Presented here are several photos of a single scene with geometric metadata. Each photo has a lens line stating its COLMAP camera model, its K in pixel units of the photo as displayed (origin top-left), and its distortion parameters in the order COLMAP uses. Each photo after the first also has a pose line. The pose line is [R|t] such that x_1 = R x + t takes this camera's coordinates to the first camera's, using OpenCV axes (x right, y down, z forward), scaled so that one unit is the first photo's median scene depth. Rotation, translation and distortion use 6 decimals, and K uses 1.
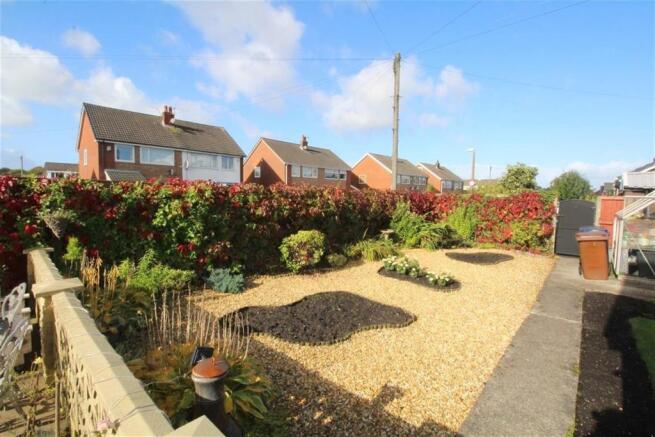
lens RADIAL K [[302.0, 0, 328.2], [0, 302.0, 215.3], [0, 0, 1]] dist [-0.021464, -0.001228]
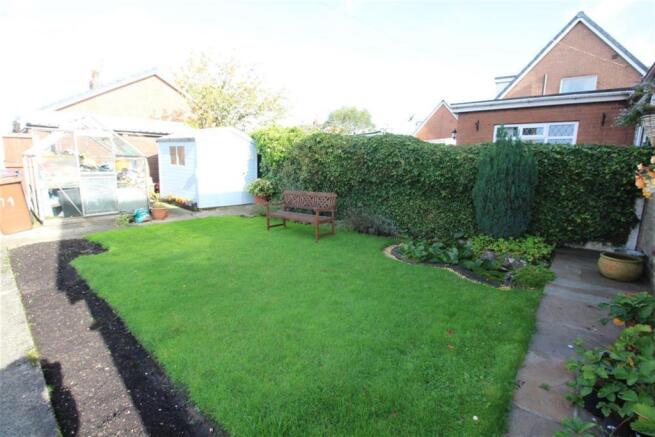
lens RADIAL K [[302.0, 0, 327.8], [0, 302.0, 213.7], [0, 0, 1]] dist [-0.021464, -0.001228]
pose [[-0.009145, -0.184996, 0.982697, 0.122326], [0.042566, 0.981775, 0.185219, 0.056401], [-0.999052, 0.043524, -0.001103, 0.162315]]
